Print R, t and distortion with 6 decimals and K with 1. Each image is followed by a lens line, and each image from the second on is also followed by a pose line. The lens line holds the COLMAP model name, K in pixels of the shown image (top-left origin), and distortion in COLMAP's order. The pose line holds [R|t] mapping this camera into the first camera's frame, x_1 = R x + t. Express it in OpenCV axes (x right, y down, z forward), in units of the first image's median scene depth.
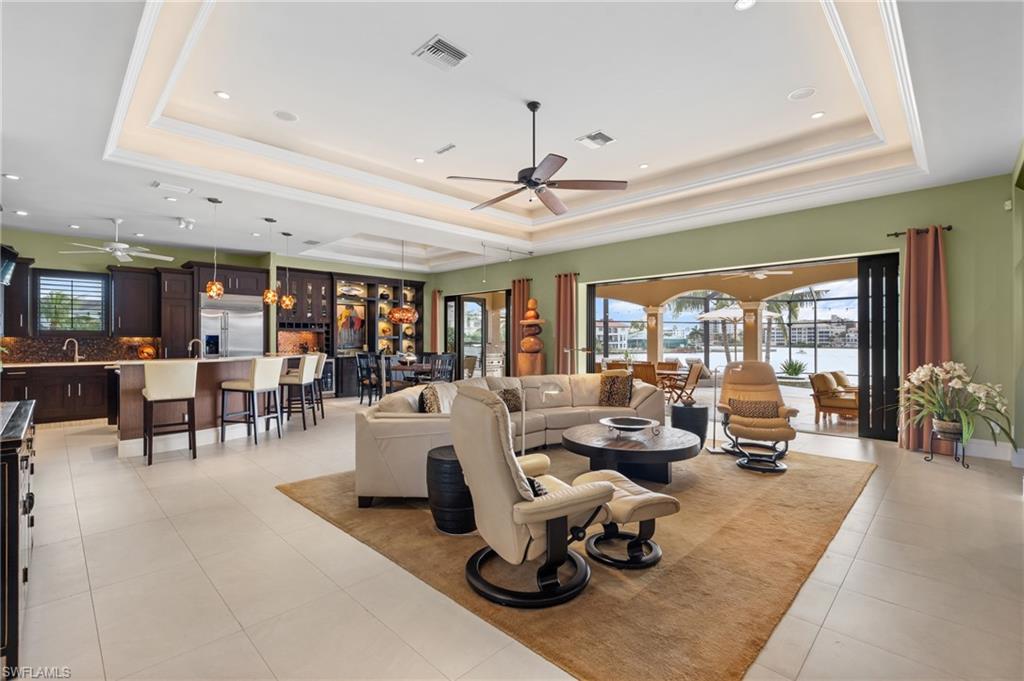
lens RADIAL K [[459.2, 0, 512.2], [0, 459.2, 335.0], [0, 0, 1]] dist [-0.000832, -0.000030]
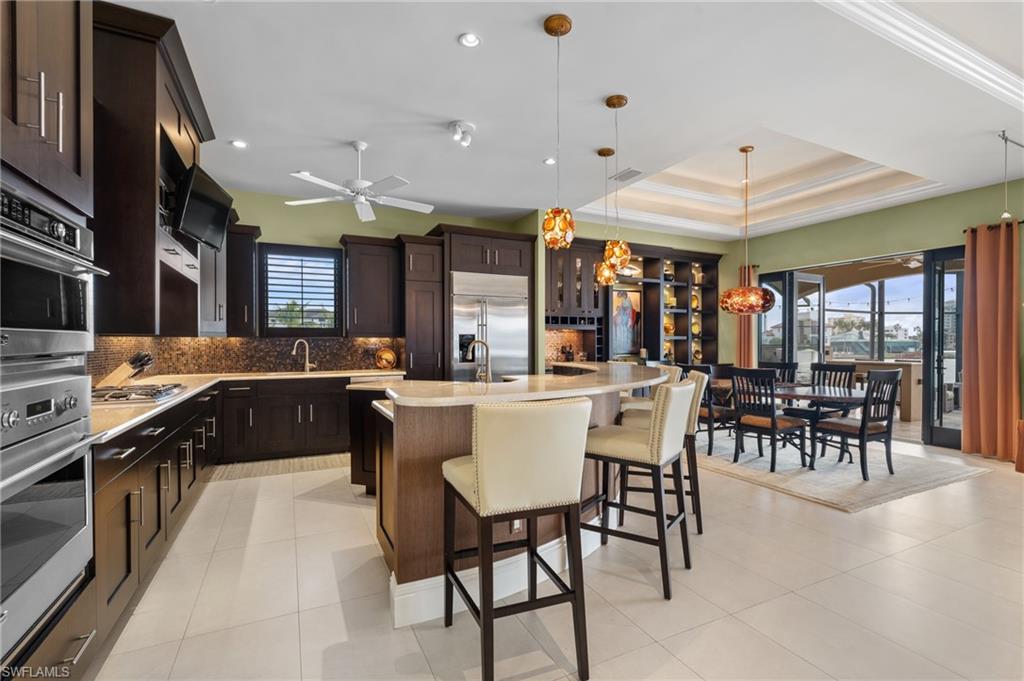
lens RADIAL K [[470.2, 0, 512.0], [0, 470.2, 340.5], [0, 0, 1]] dist [-0.002517, -0.000225]
pose [[0.941182, 0.000926, -0.337900, -0.361037], [0.001699, 0.999971, 0.007473, 0.004157], [0.337897, -0.007607, 0.941152, 0.376355]]
